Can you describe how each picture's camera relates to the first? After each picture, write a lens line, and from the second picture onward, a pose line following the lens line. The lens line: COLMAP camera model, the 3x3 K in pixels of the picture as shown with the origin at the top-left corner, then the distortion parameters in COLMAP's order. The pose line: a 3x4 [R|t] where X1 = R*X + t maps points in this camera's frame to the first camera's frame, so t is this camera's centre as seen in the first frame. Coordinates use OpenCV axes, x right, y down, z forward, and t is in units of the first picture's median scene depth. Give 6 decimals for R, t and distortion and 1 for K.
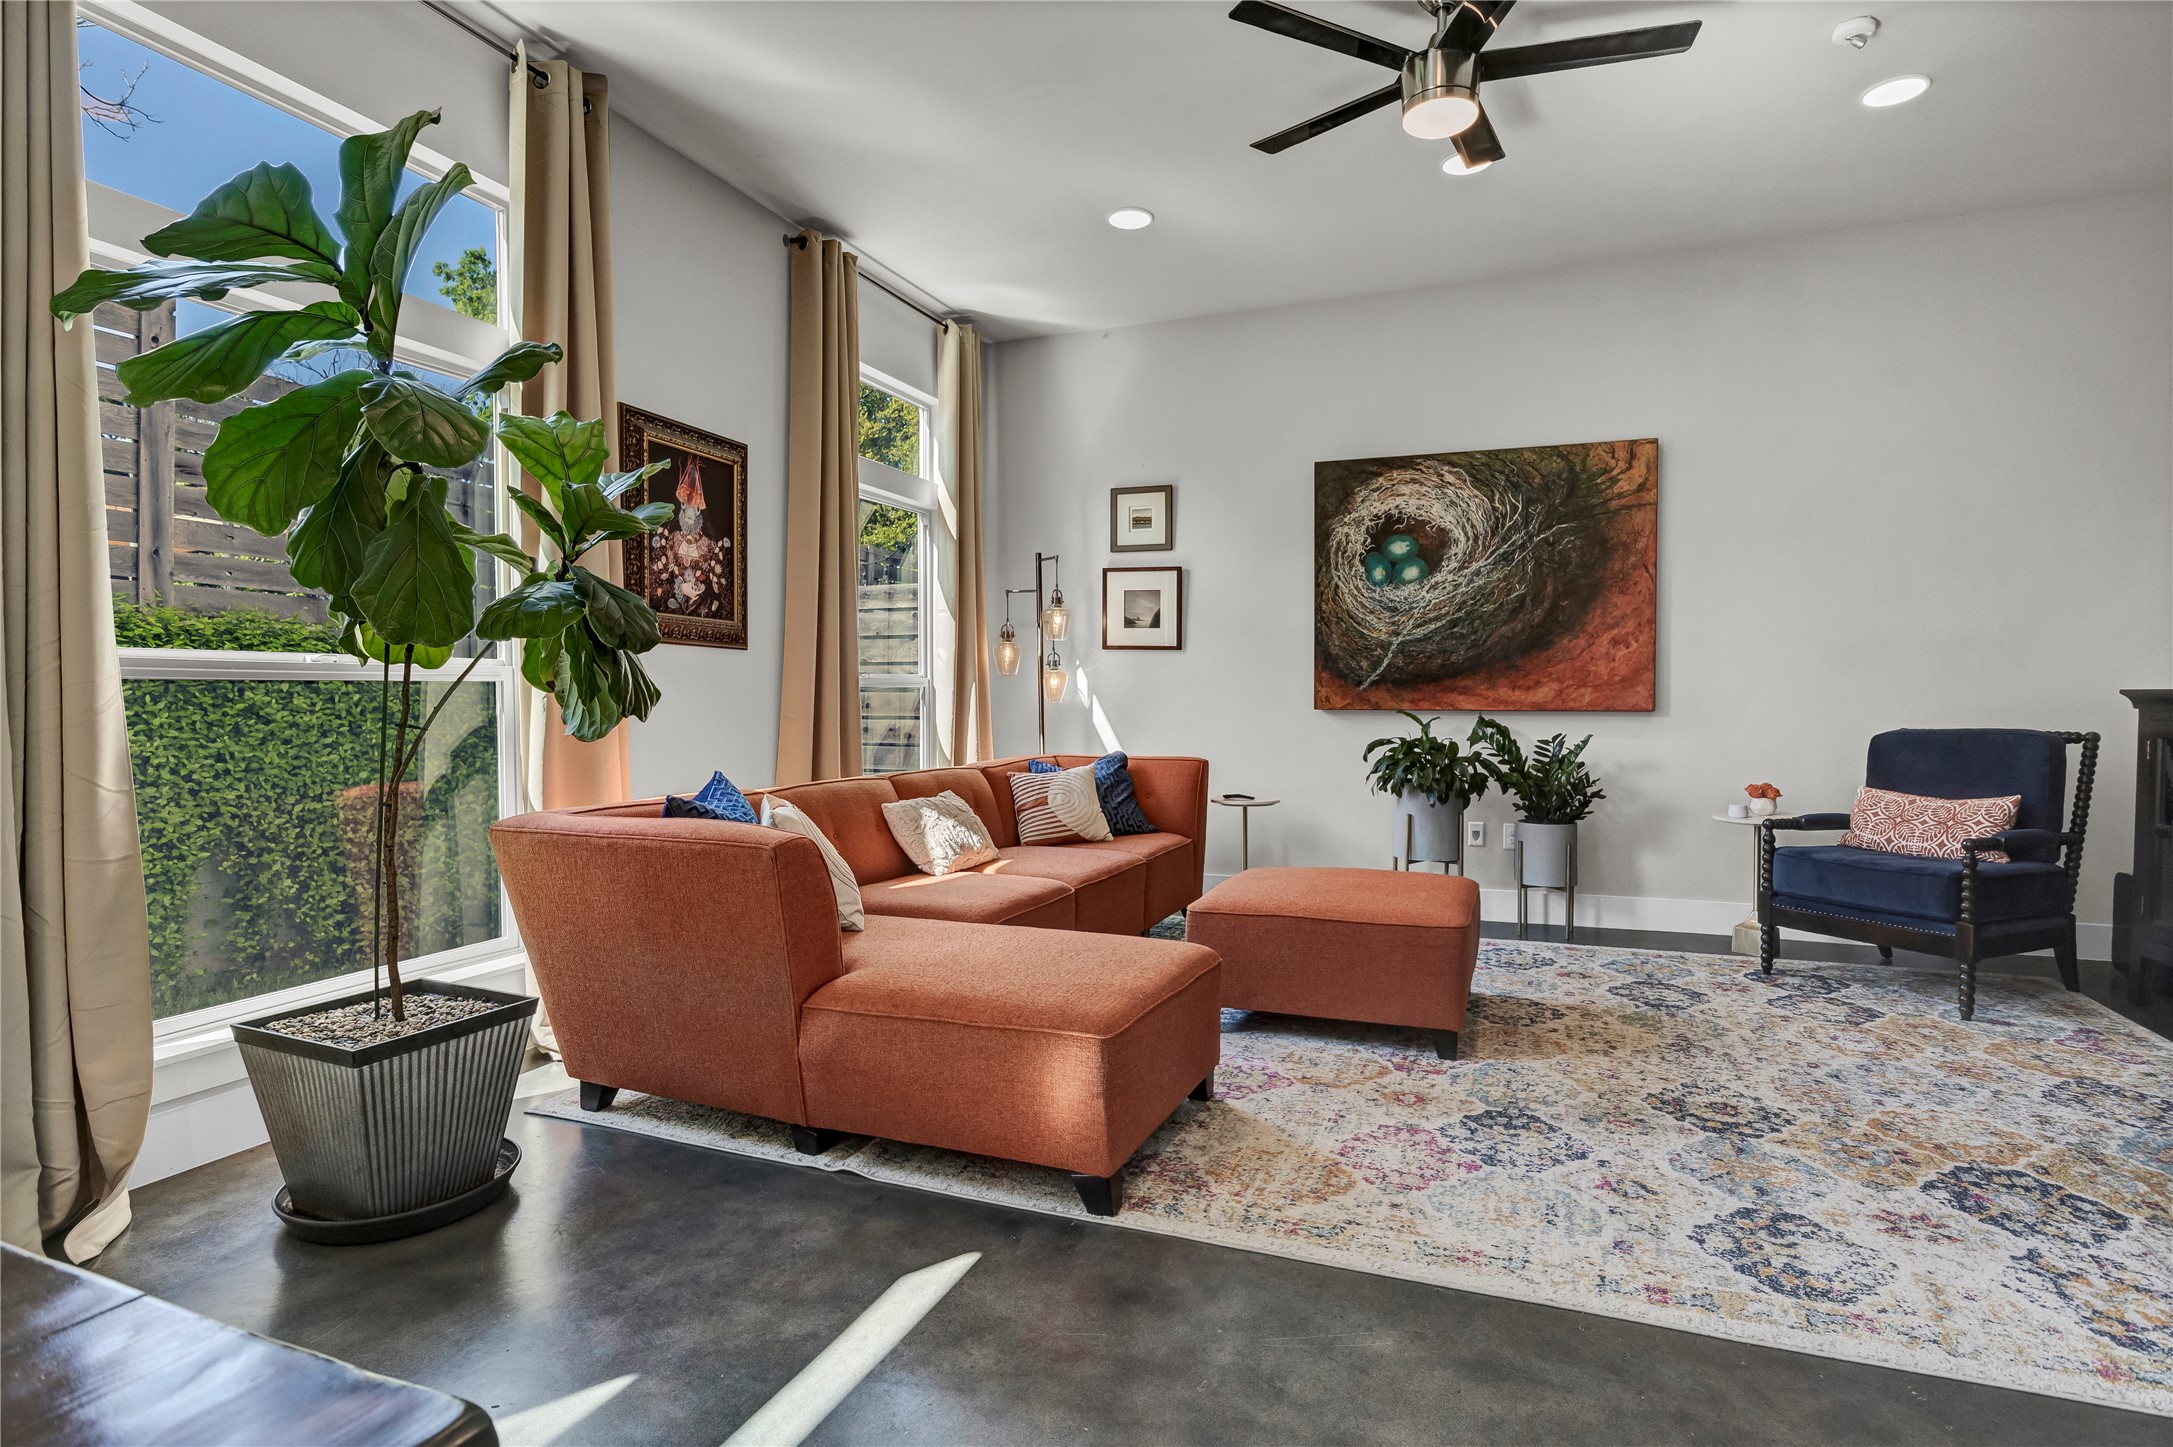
lens RADIAL K [[1106.6, 0, 1091.6], [0, 1106.6, 727.7], [0, 0, 1]] dist [0.005785, 0.001522]
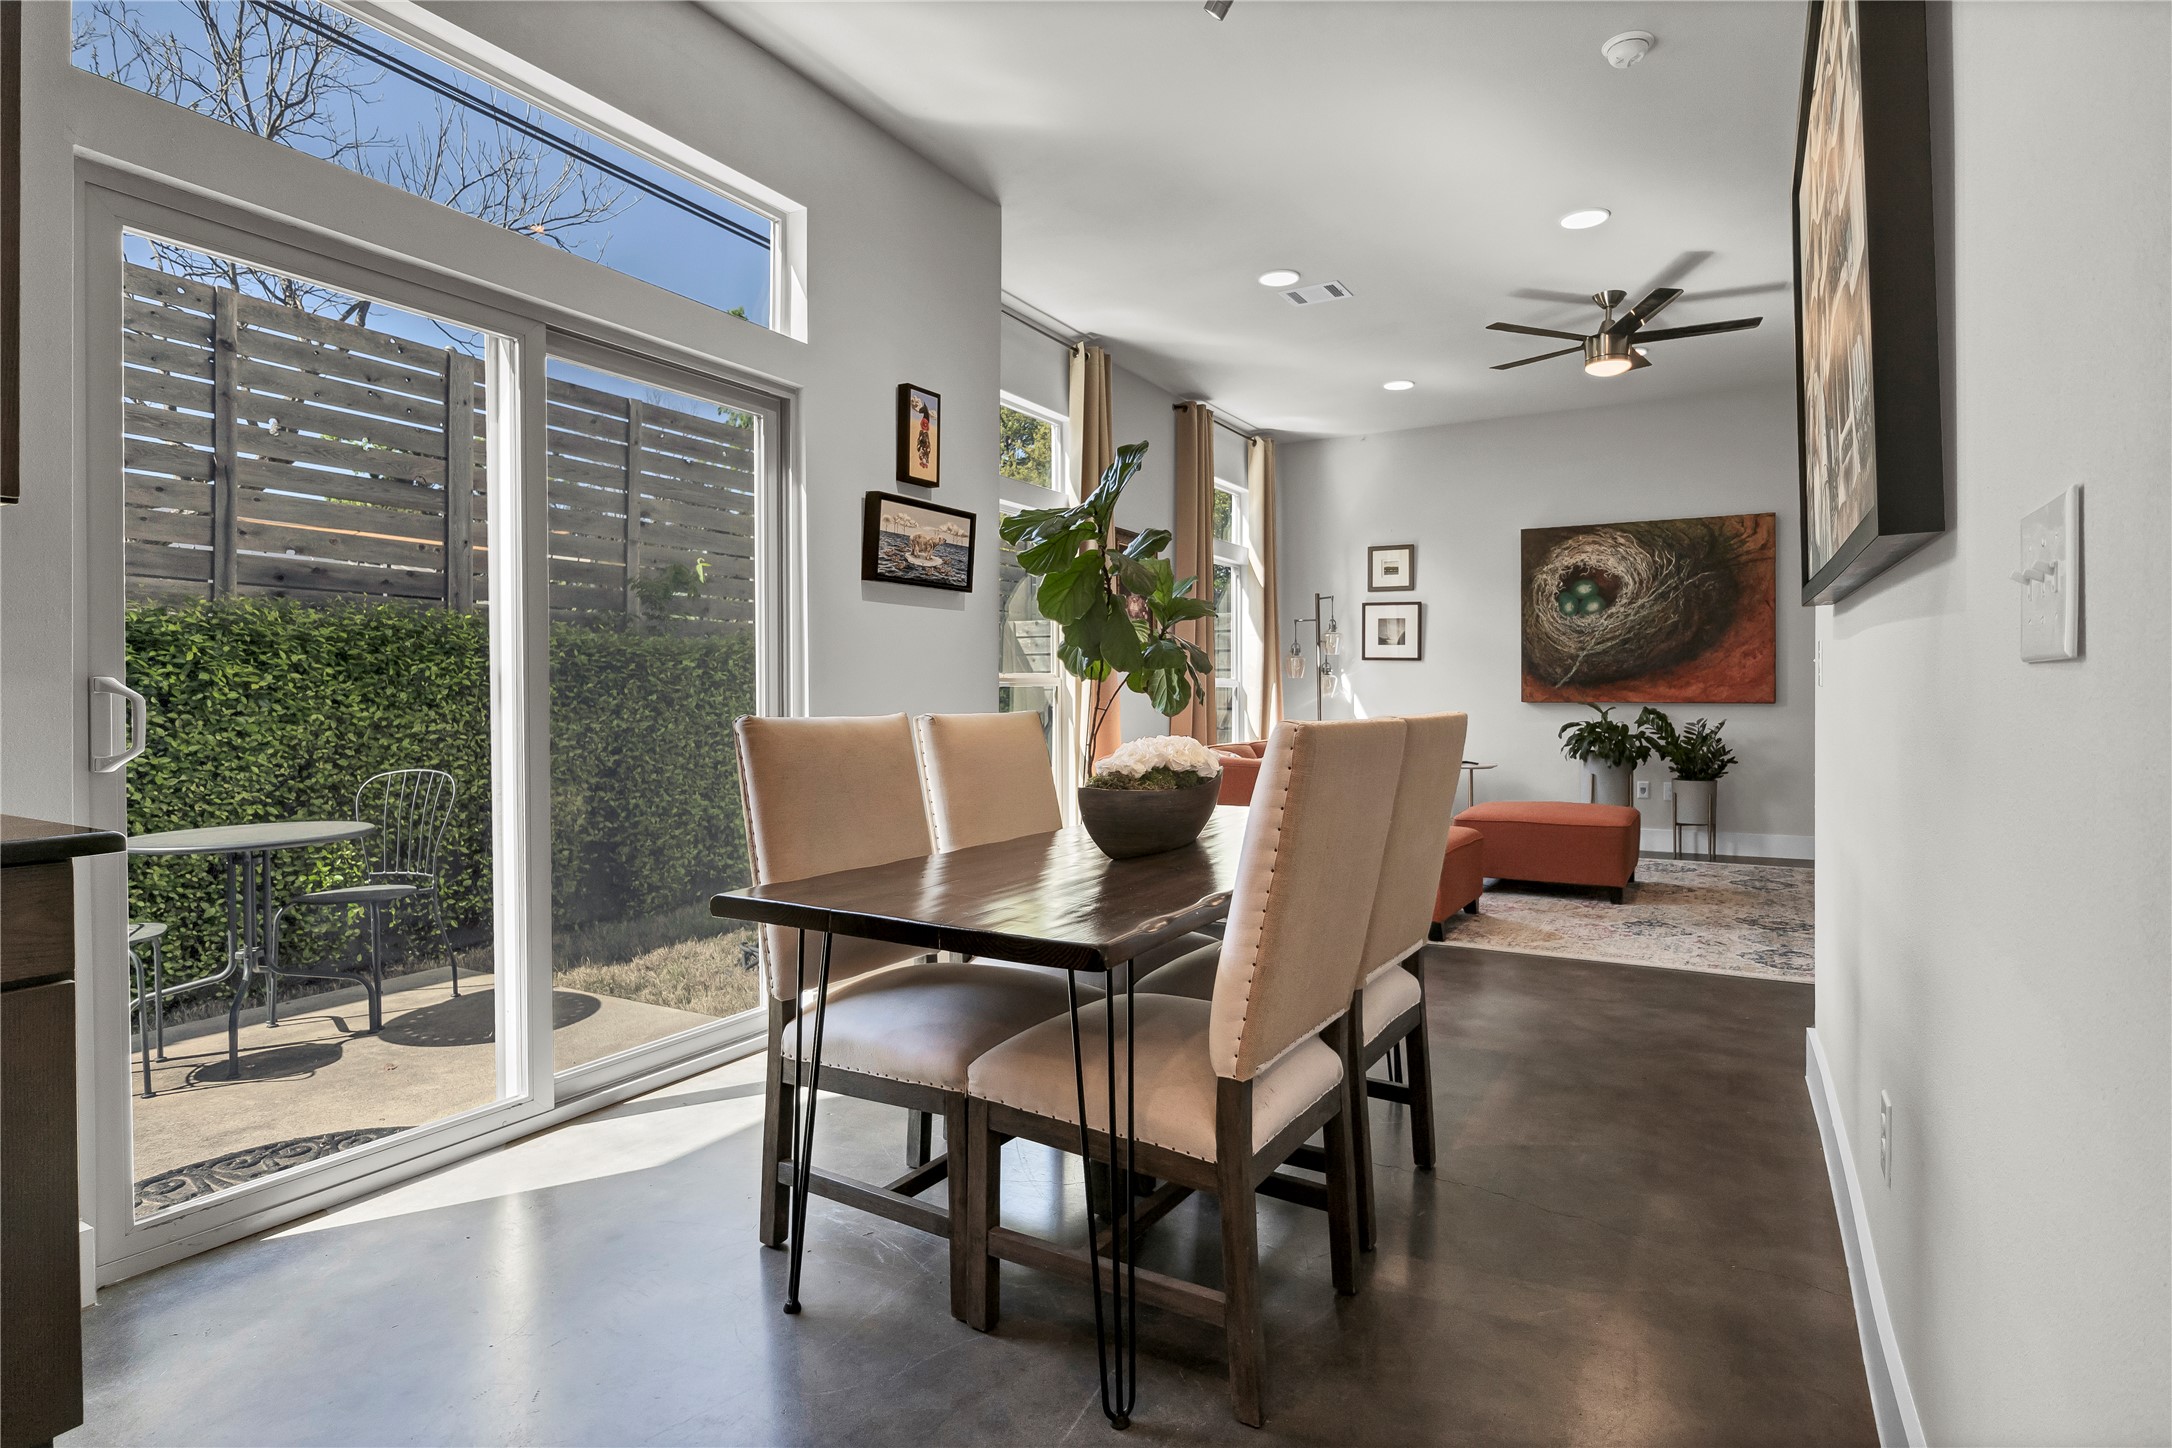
lens RADIAL K [[1106.1, 0, 1074.3], [0, 1106.1, 700.4], [0, 0, 1]] dist [0.005785, 0.001522]
pose [[0.987290, -0.000576, -0.158930, -0.151143], [-0.002767, 0.999780, -0.020808, 0.013513], [0.158907, 0.020984, 0.987071, -0.535215]]
